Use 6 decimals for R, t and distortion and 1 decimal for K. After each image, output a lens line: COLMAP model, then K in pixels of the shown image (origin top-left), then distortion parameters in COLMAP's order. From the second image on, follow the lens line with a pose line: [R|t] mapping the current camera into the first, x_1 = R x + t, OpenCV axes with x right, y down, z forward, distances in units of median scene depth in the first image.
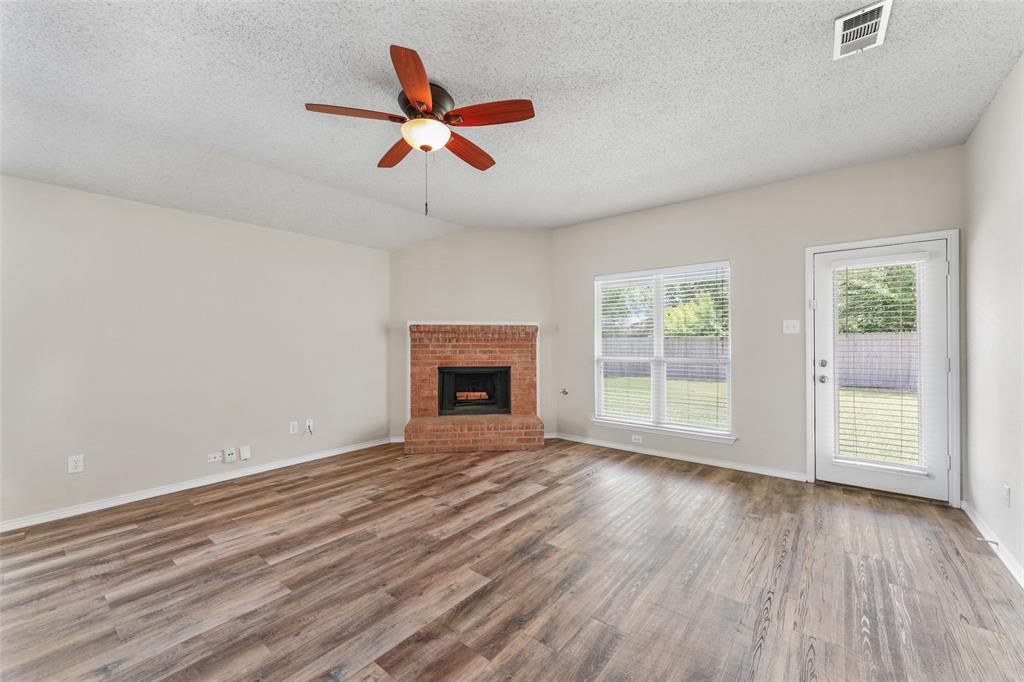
lens RADIAL K [[406.1, 0, 504.3], [0, 406.1, 347.7], [0, 0, 1]] dist [-0.002429, 0.000233]
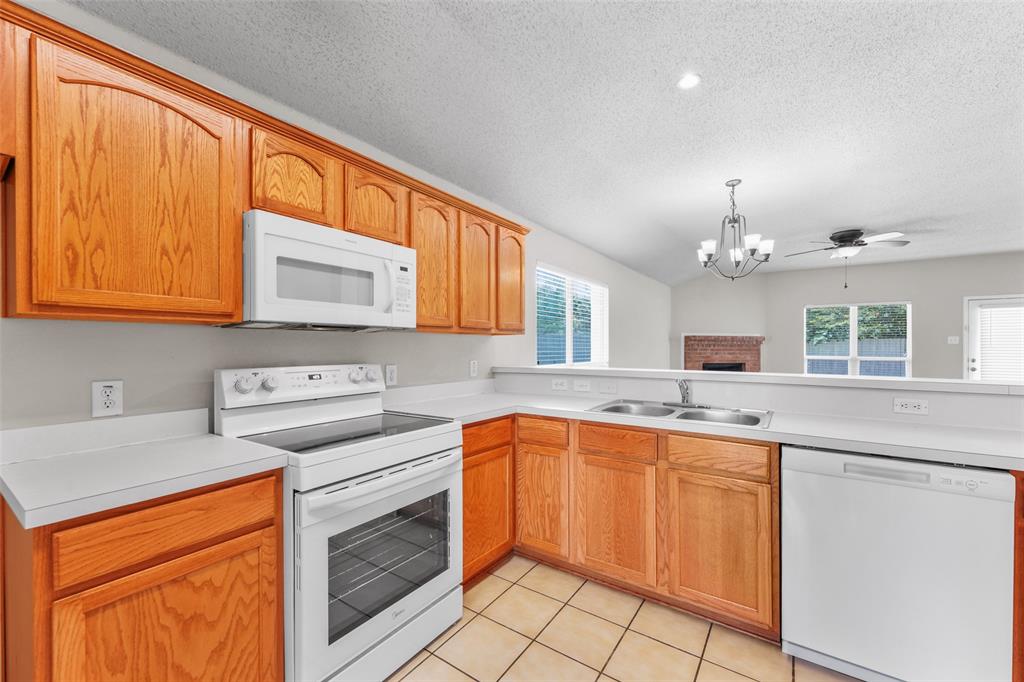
lens RADIAL K [[406.1, 0, 517.0], [0, 406.1, 343.7], [0, 0, 1]] dist [-0.002429, 0.000233]
pose [[0.993772, 0.004423, 0.111343, -1.012840], [-0.003188, 0.999931, -0.011268, -0.007129], [-0.111385, 0.010843, 0.993718, -0.401716]]
